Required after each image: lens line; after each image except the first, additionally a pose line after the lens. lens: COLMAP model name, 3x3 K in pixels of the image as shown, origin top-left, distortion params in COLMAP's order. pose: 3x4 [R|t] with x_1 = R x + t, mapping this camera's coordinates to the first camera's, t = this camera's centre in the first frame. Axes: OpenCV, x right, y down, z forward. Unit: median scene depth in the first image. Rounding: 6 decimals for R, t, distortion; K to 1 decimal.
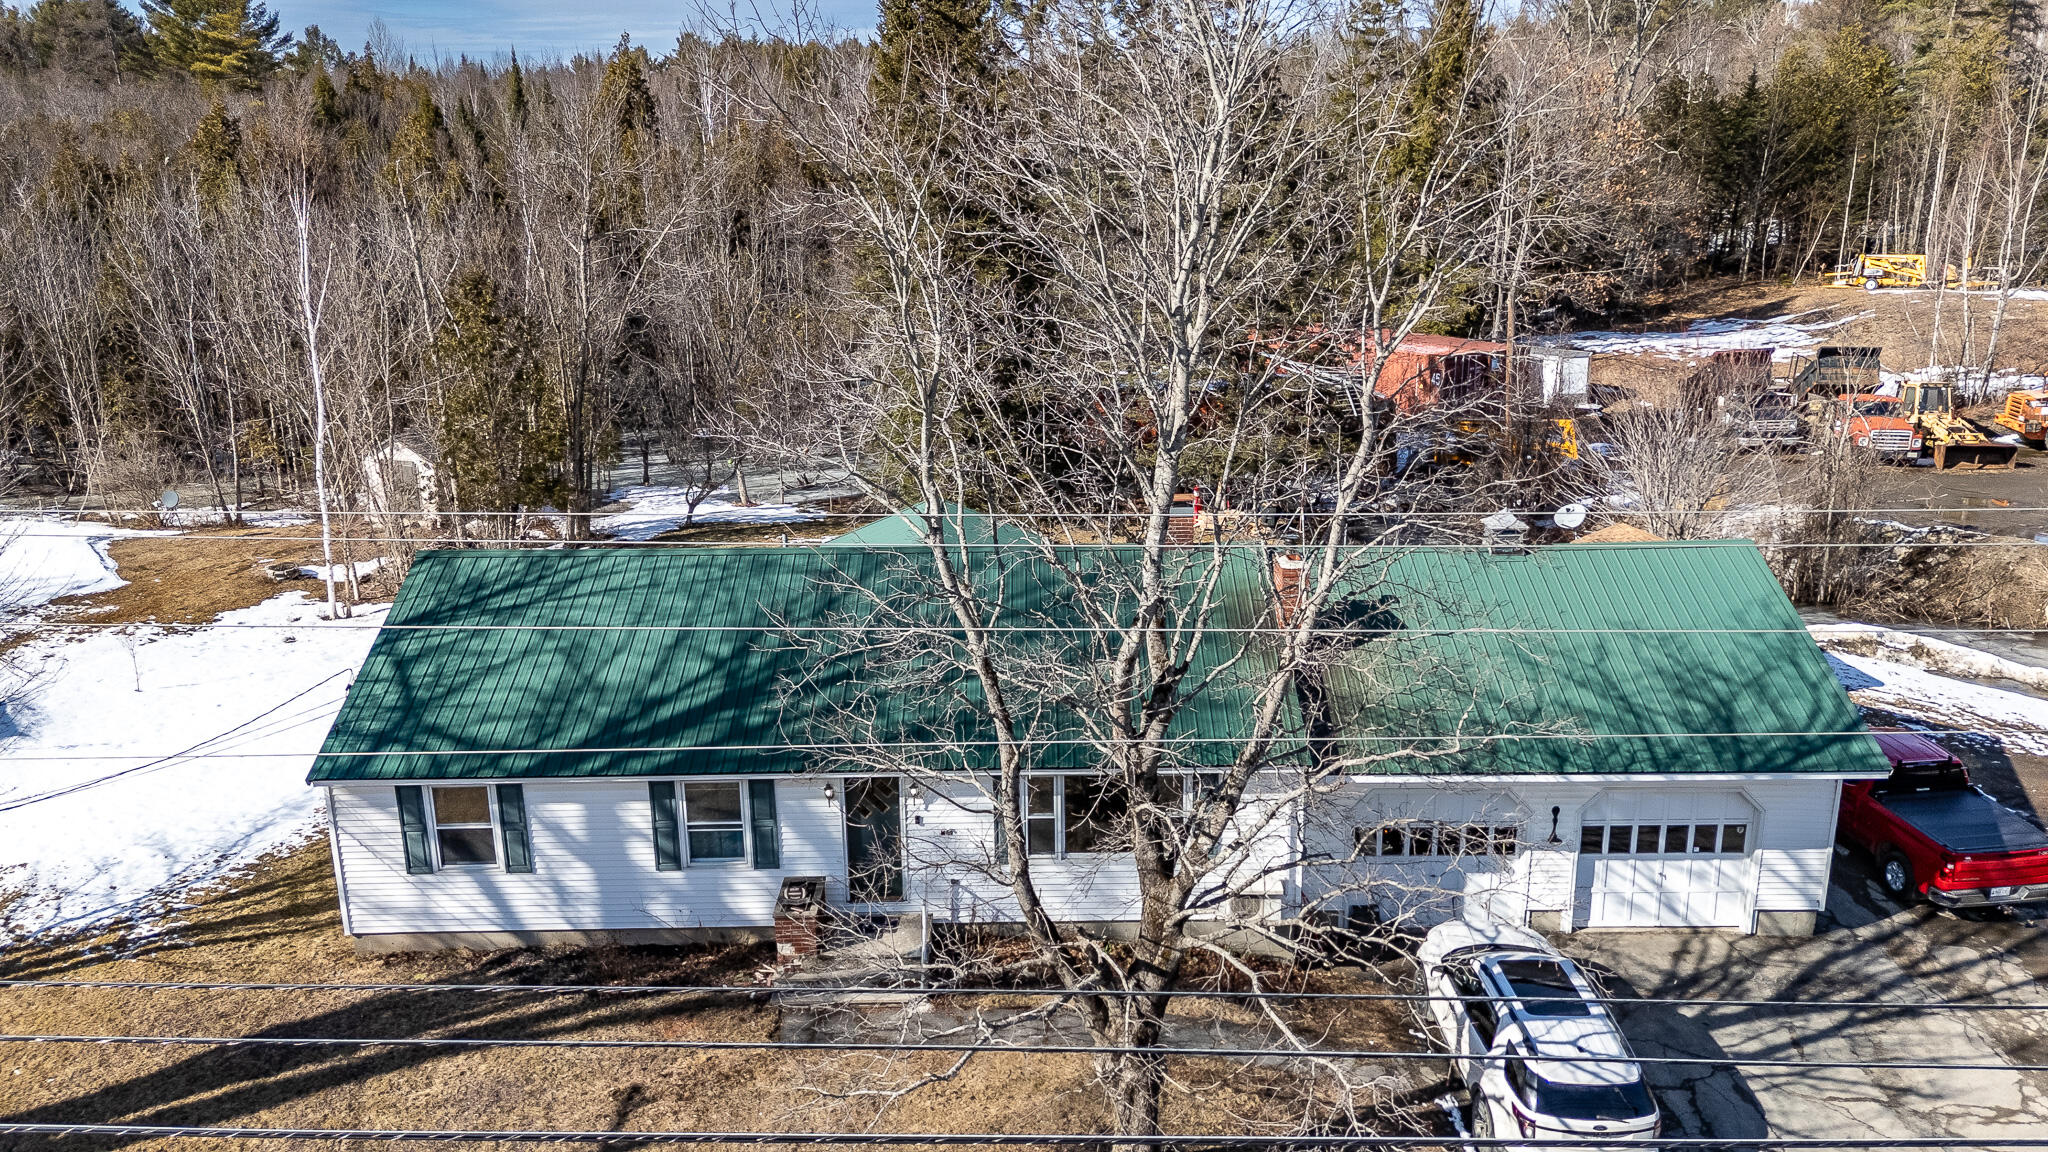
lens RADIAL K [[1504.8, 0, 1029.1], [0, 1504.8, 570.7], [0, 0, 1]] dist [0.084589, -0.080288]
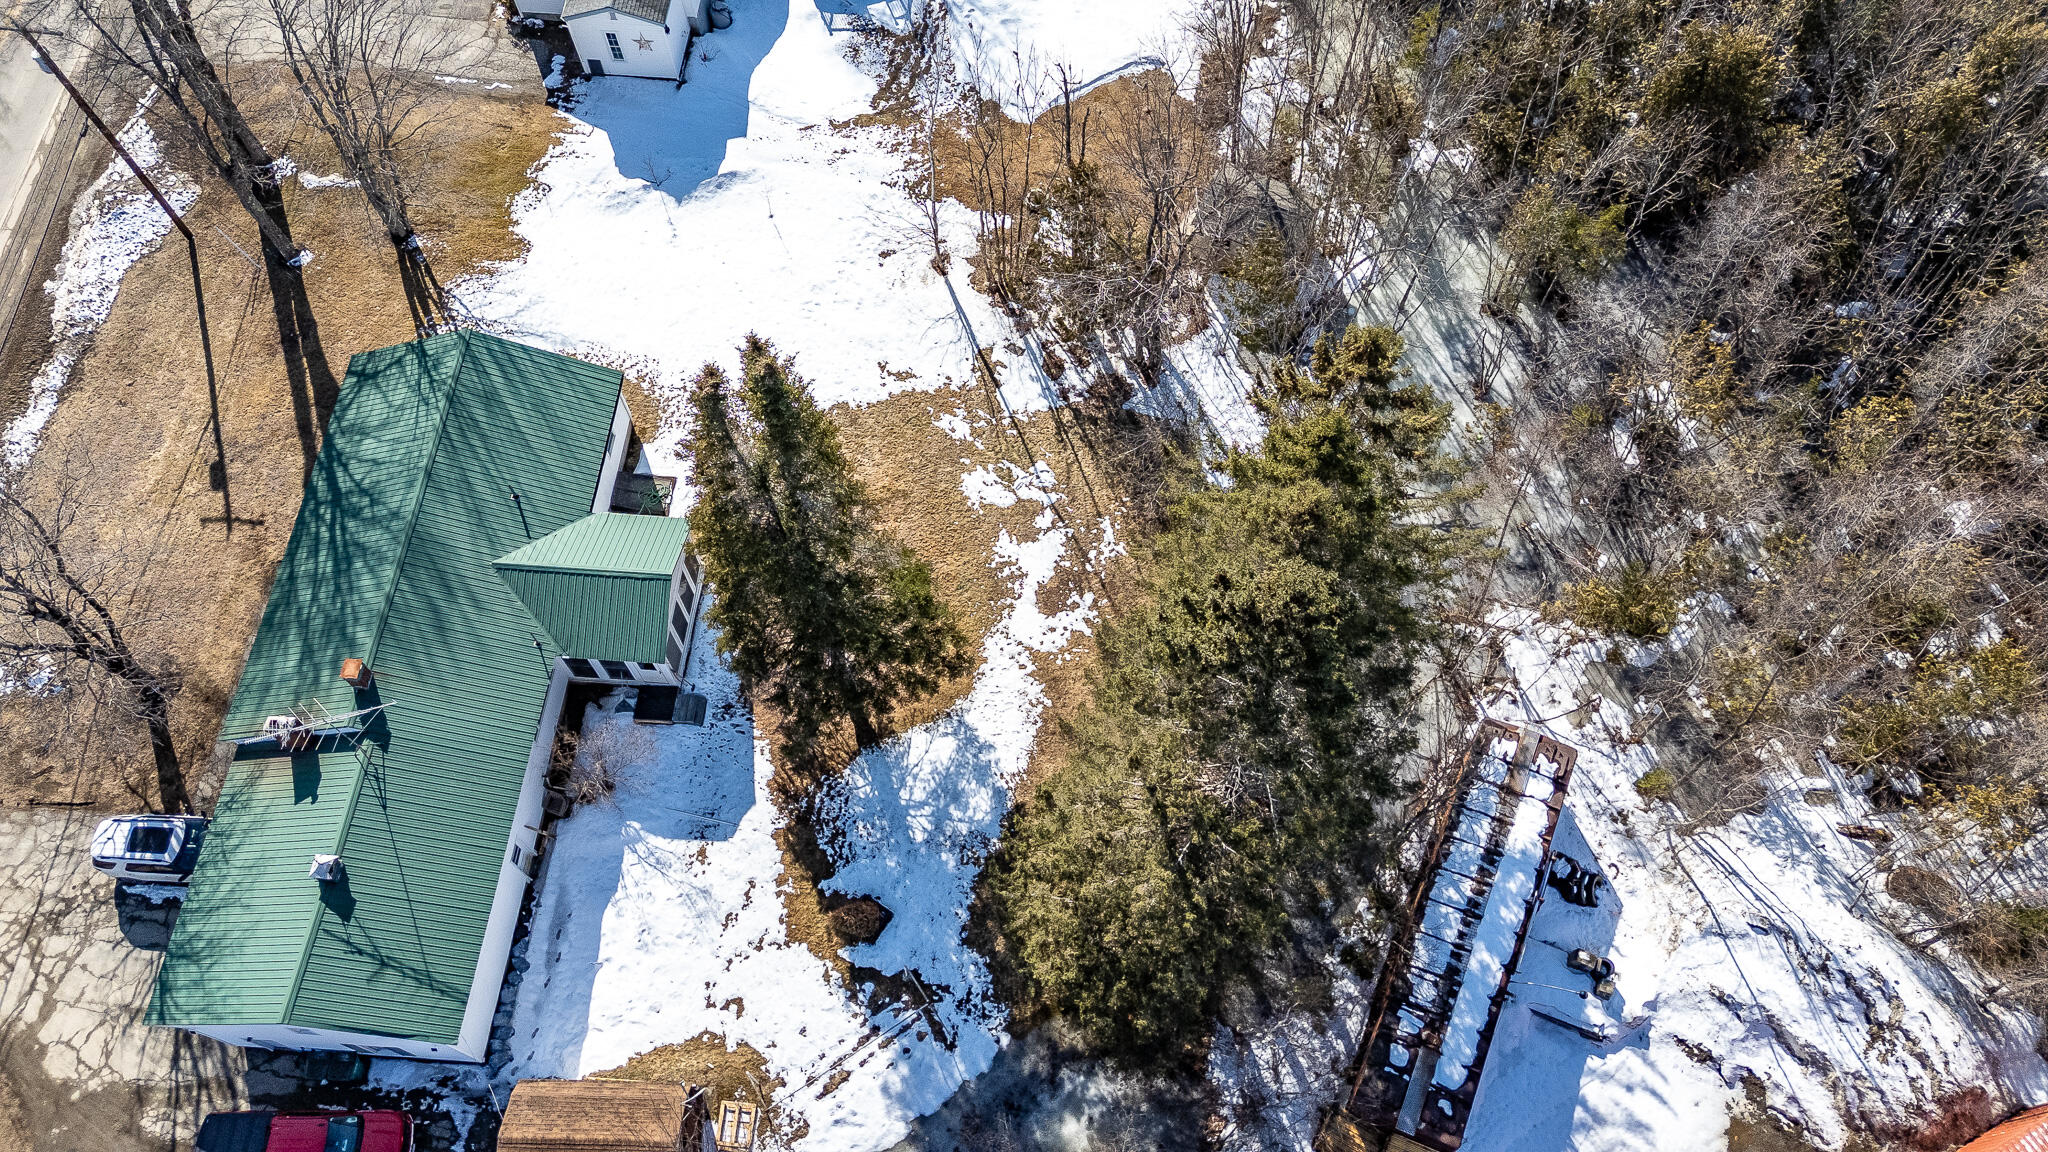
lens RADIAL K [[1504.8, 0, 1026.3], [0, 1504.8, 583.5], [0, 0, 1]] dist [0.084589, -0.080288]
pose [[-0.079894, 0.896043, -0.436720, 0.782988], [-0.262119, 0.403817, 0.876485, -2.006499], [0.961723, 0.184499, 0.202607, 1.507015]]
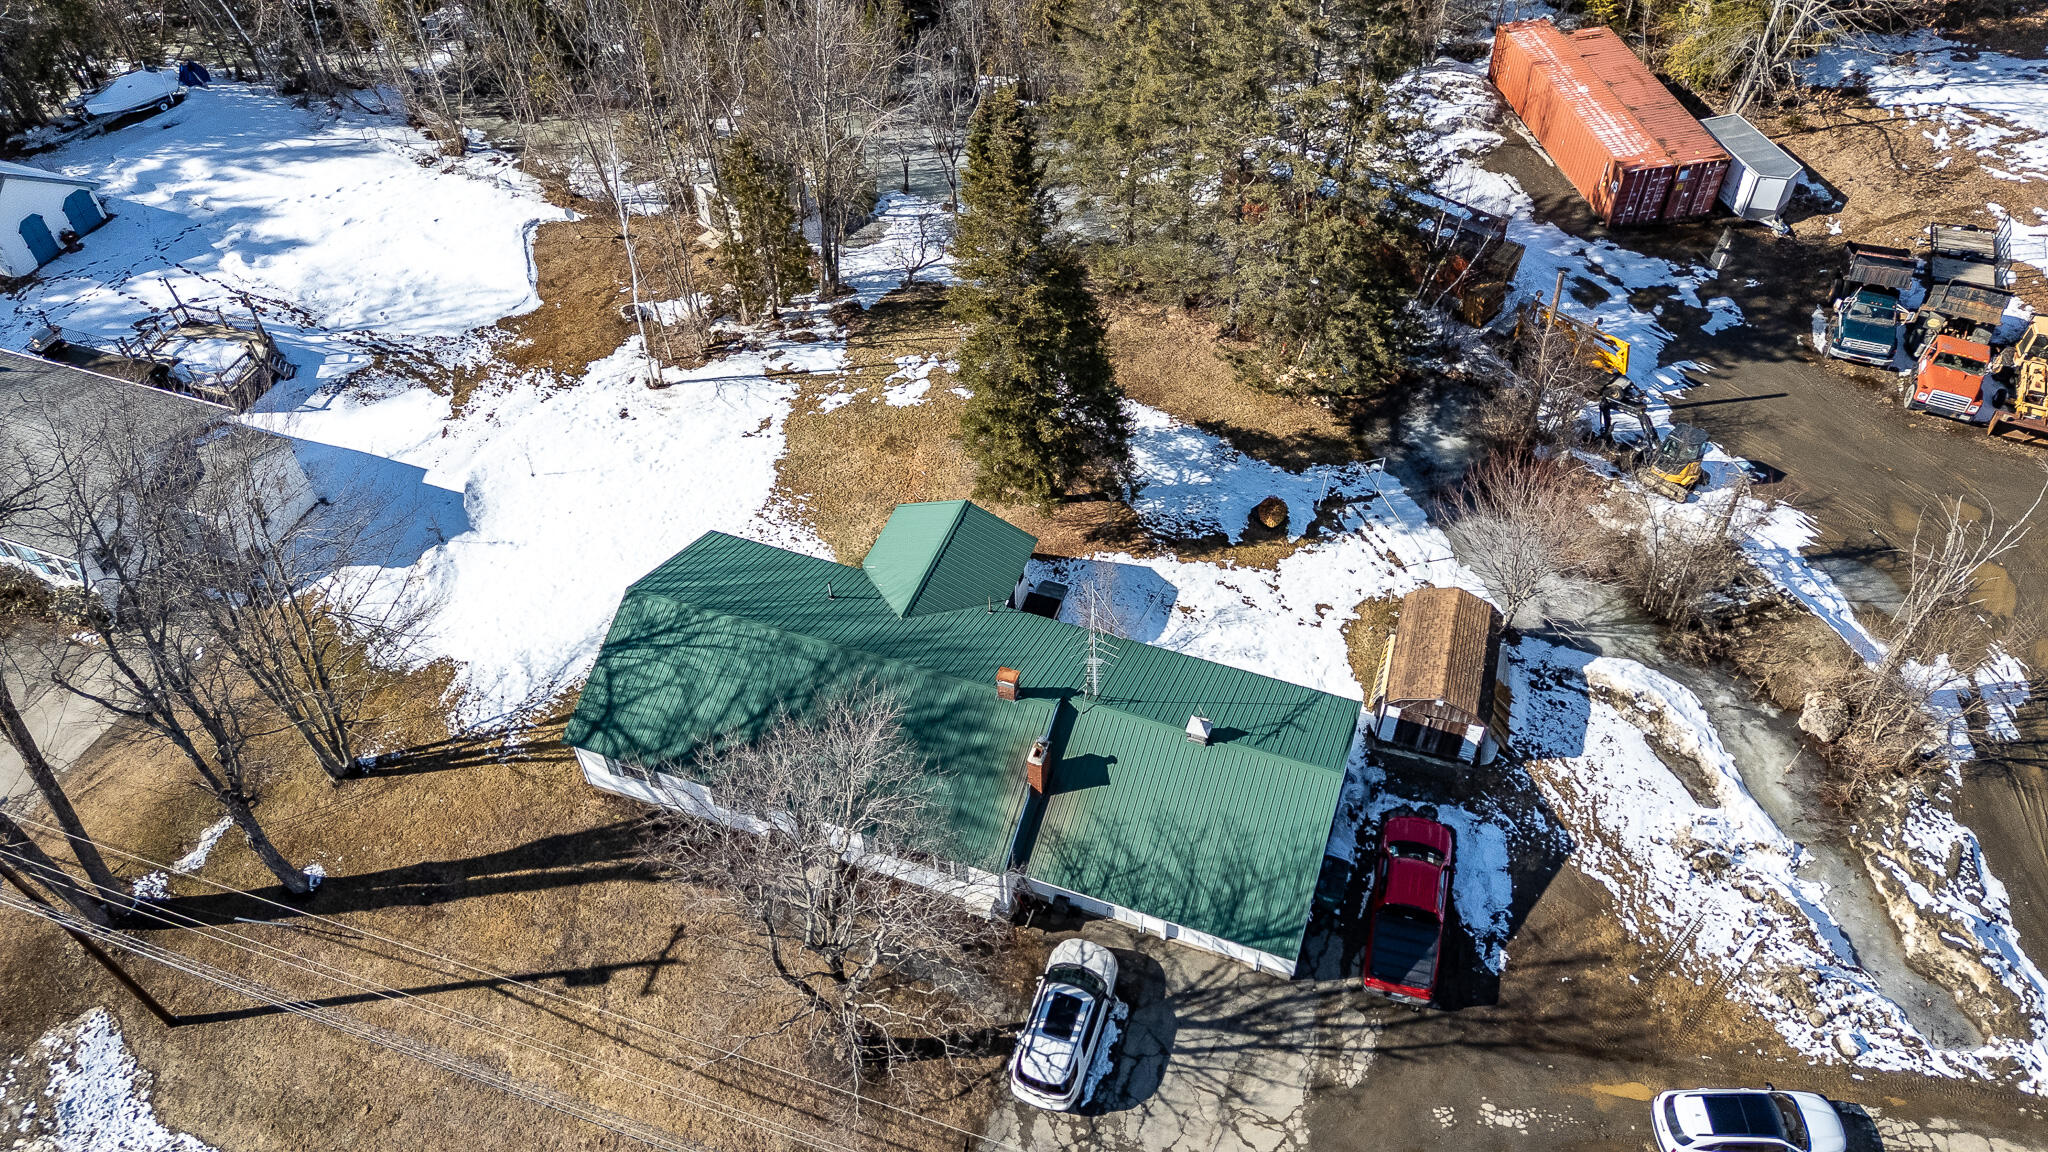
lens RADIAL K [[1504.8, 0, 1033.6], [0, 1504.8, 577.4], [0, 0, 1]] dist [0.084589, -0.080288]
pose [[0.940532, 0.251130, -0.228765, 0.539568], [-0.093488, 0.838766, 0.536406, -1.177617], [0.326588, -0.483120, 0.812364, -0.373039]]
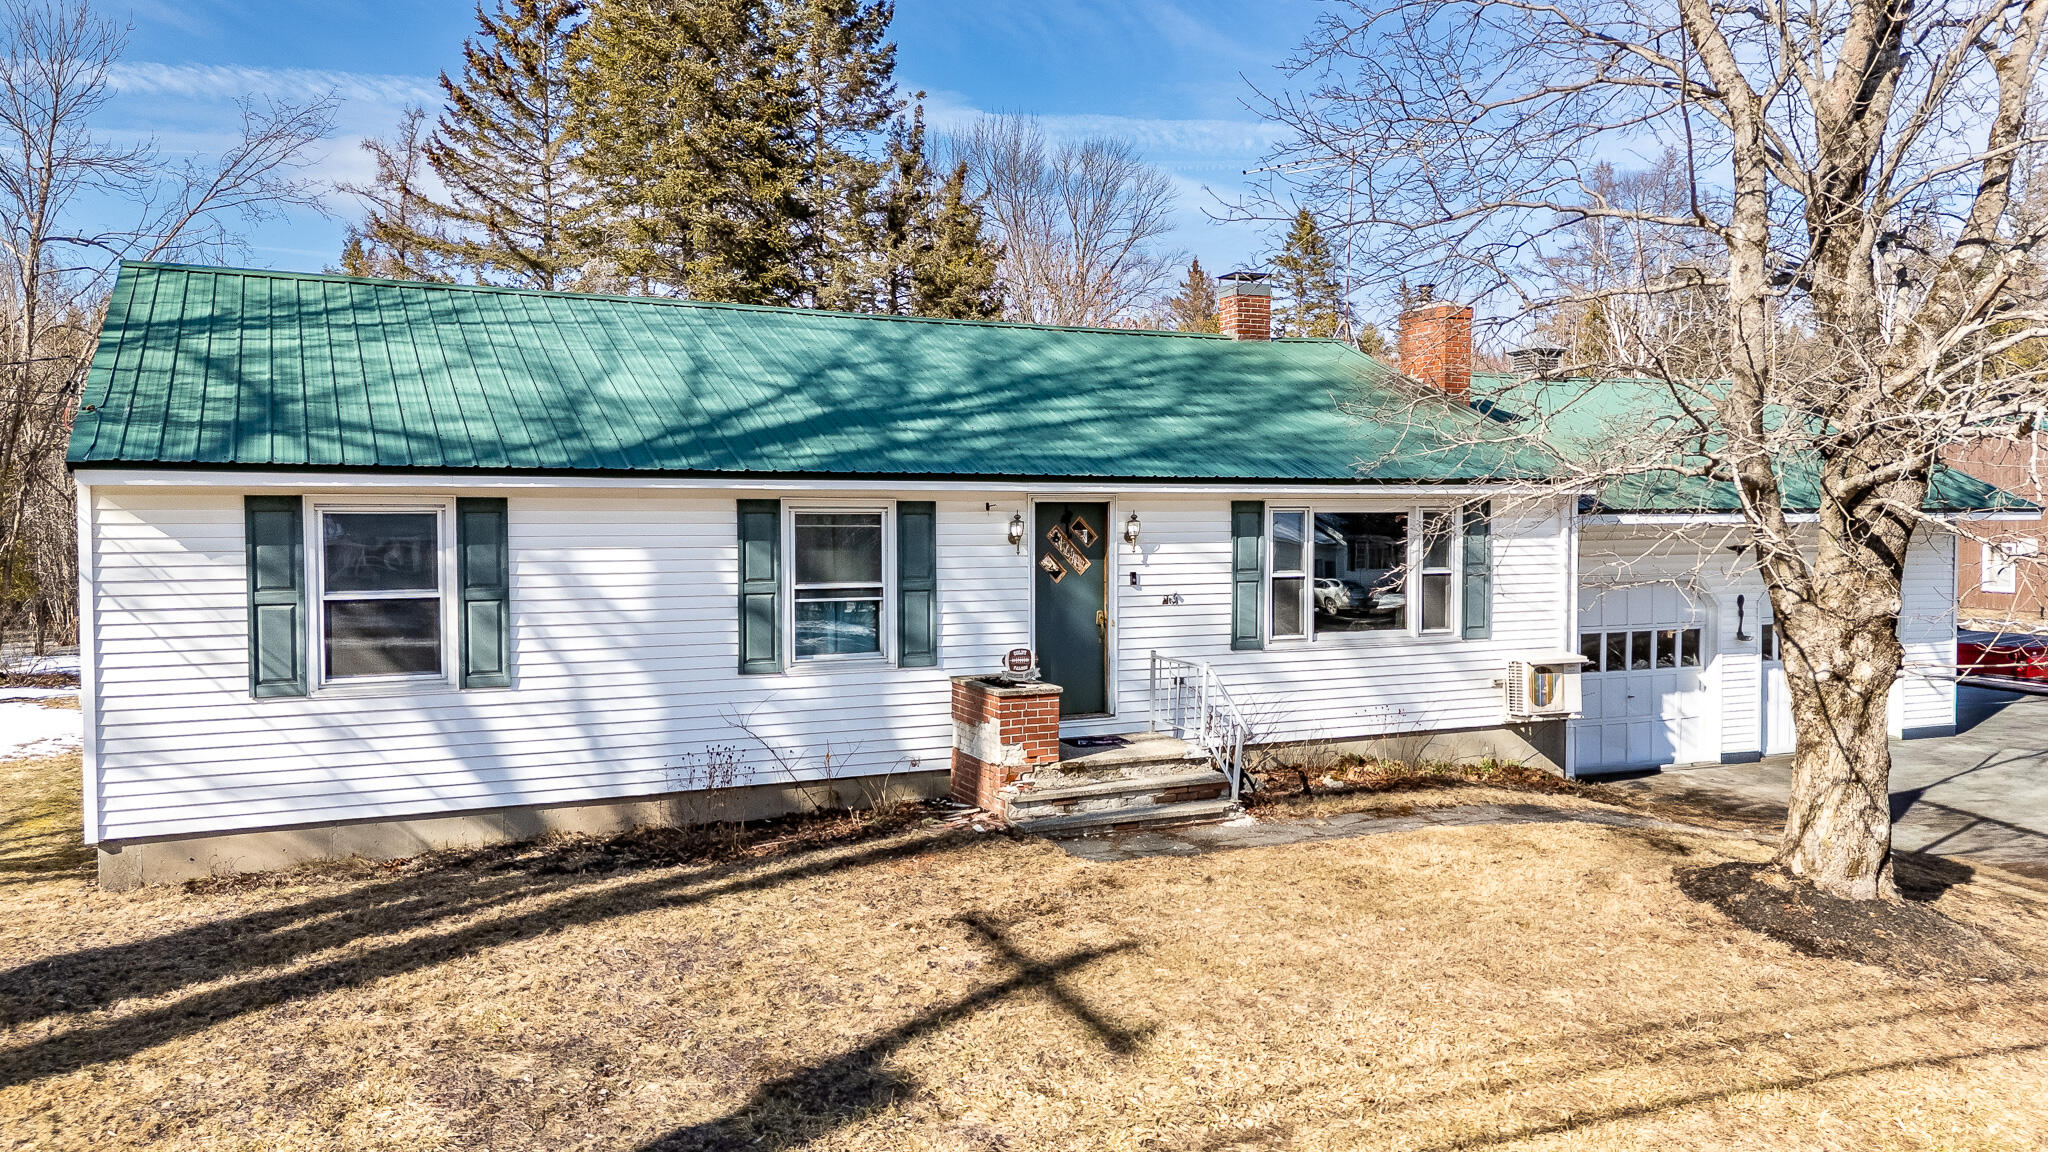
lens RADIAL K [[1504.8, 0, 1026.3], [0, 1504.8, 575.2], [0, 0, 1]] dist [0.084589, -0.080288]
pose [[0.896693, -0.004490, 0.442629, -0.390324], [0.115318, 0.967790, -0.223797, 0.293534], [-0.427367, 0.251720, 0.868328, 0.434614]]
